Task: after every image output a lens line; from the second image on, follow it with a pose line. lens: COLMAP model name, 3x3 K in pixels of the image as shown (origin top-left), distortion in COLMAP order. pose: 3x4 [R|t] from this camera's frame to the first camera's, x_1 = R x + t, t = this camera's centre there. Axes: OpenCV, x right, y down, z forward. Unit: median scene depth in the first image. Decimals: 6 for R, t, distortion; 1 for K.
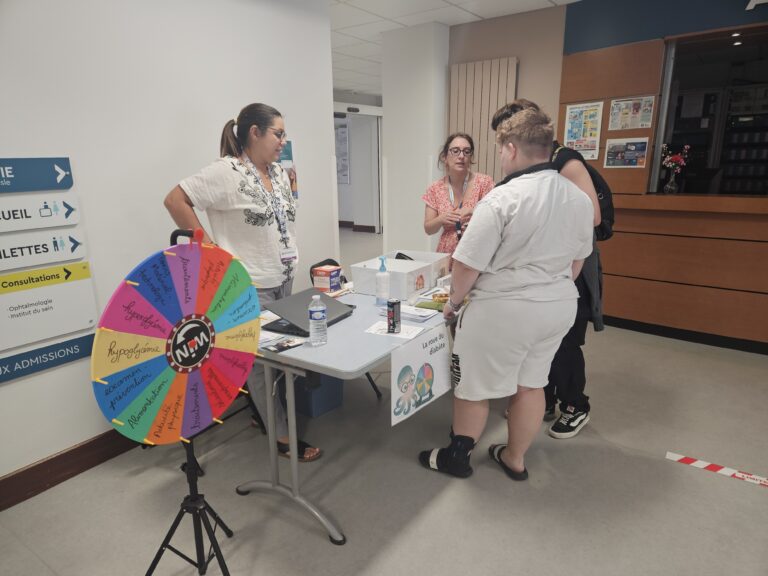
lens RADIAL K [[519.9, 0, 385.1], [0, 519.9, 344.7], [0, 0, 1]] dist [0.003180, -0.000393]
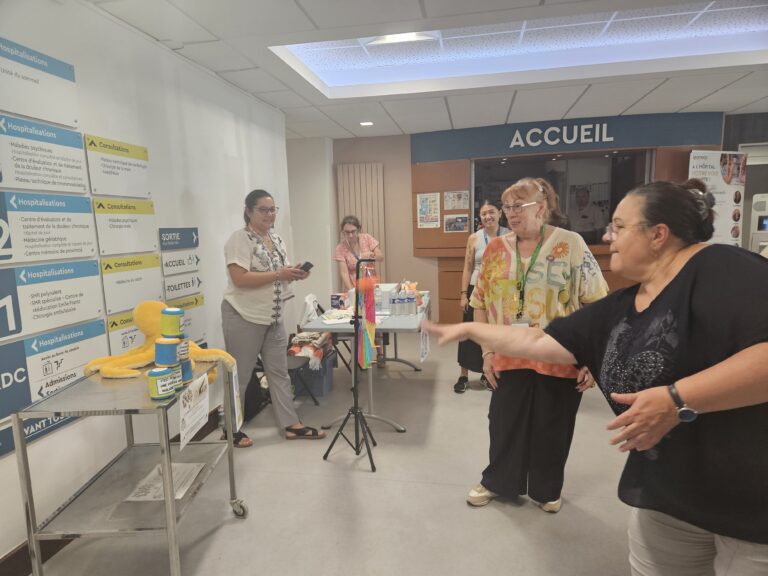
lens RADIAL K [[512.3, 0, 383.6], [0, 512.3, 307.4], [0, 0, 1]] dist [0.052109, -0.050137]
pose [[0.915331, -0.070161, 0.396544, -0.460617], [0.144675, 0.976257, -0.161220, 0.126385], [-0.375818, 0.204940, 0.903748, -0.343888]]
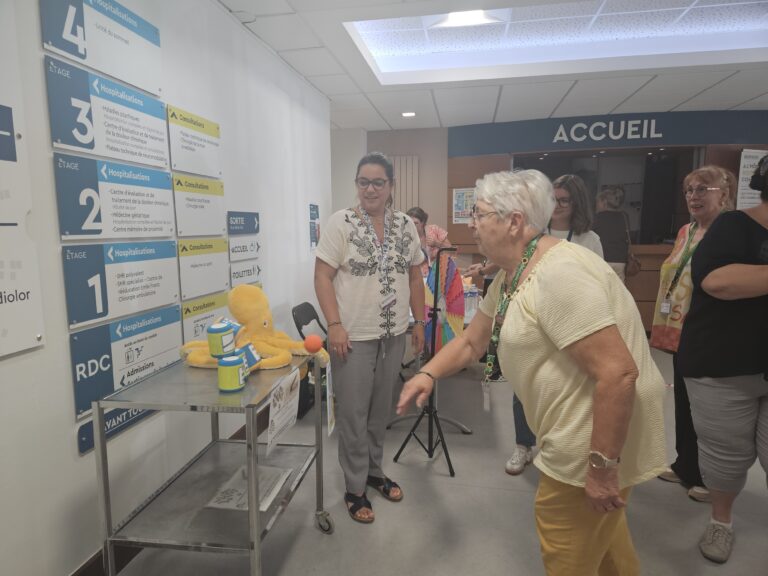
lens RADIAL K [[515.1, 0, 382.6], [0, 515.1, 300.8], [0, 0, 1]] dist [0.060833, -0.055365]
pose [[0.914445, -0.044988, 0.402201, -0.561920], [0.124530, 0.976864, -0.173866, 0.113782], [-0.385074, 0.209077, 0.898891, -0.247326]]
